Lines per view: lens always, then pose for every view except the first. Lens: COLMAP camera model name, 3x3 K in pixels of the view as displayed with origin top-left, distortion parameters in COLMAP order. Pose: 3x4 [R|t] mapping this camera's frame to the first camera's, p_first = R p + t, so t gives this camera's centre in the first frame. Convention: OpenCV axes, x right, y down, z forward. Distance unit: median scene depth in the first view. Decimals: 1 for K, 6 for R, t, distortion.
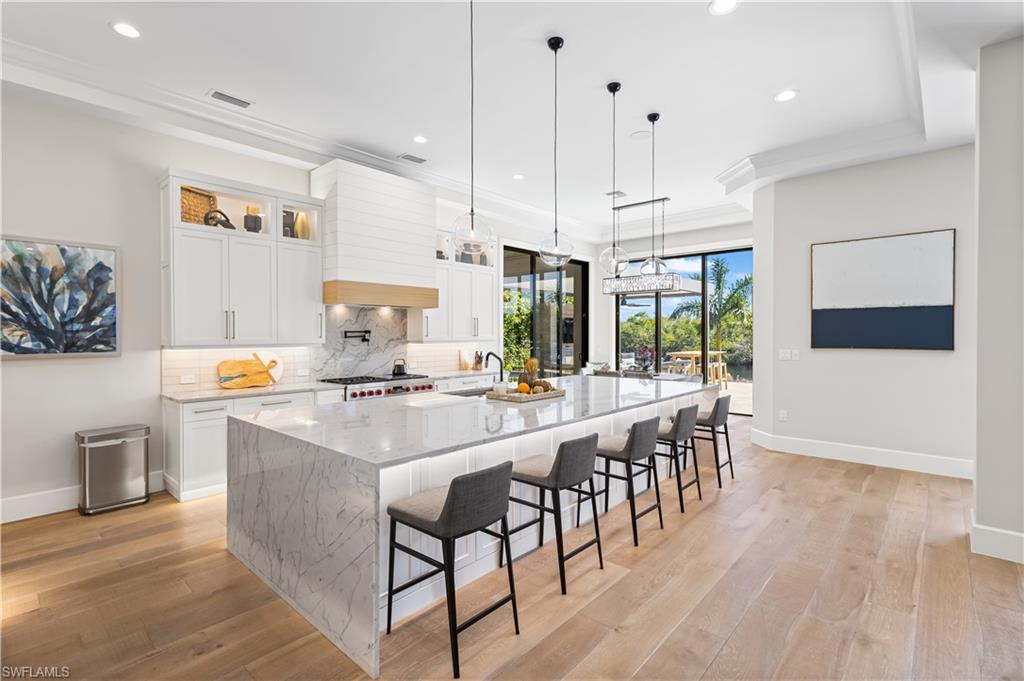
lens RADIAL K [[477.6, 0, 517.4], [0, 477.6, 341.0], [0, 0, 1]] dist [0.003248, 0.000638]
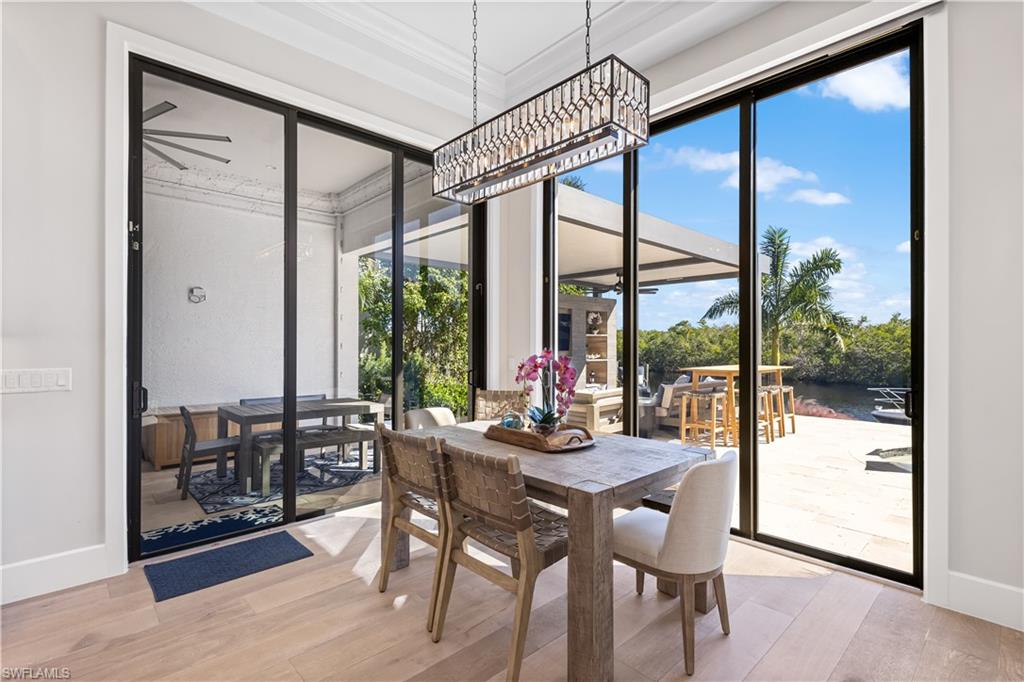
lens RADIAL K [[477.6, 0, 511.9], [0, 477.6, 349.5], [0, 0, 1]] dist [0.003248, 0.000638]
pose [[0.994818, 0.001146, -0.101665, 0.444837], [-0.001851, 0.999975, -0.006837, 0.018610], [0.101655, 0.006990, 0.994795, 1.080606]]
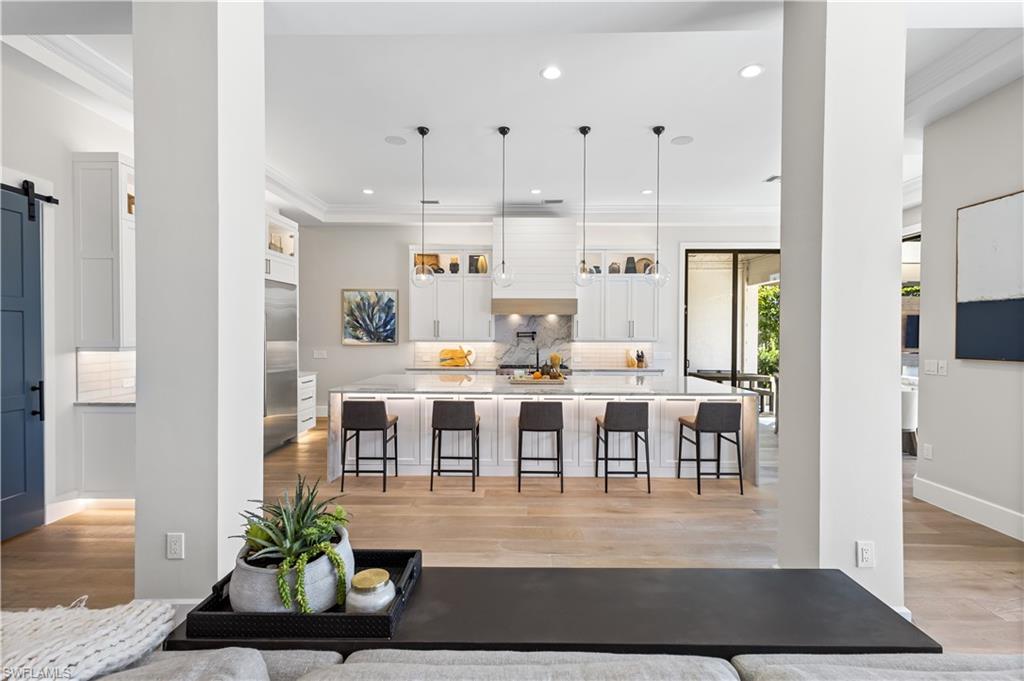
lens RADIAL K [[477.6, 0, 515.9], [0, 477.6, 346.4], [0, 0, 1]] dist [0.003248, 0.000638]
pose [[0.653985, 0.024926, -0.756097, 0.823947], [-0.018170, 0.999686, 0.017241, -0.003755], [0.756289, 0.002463, 0.654233, 0.069727]]
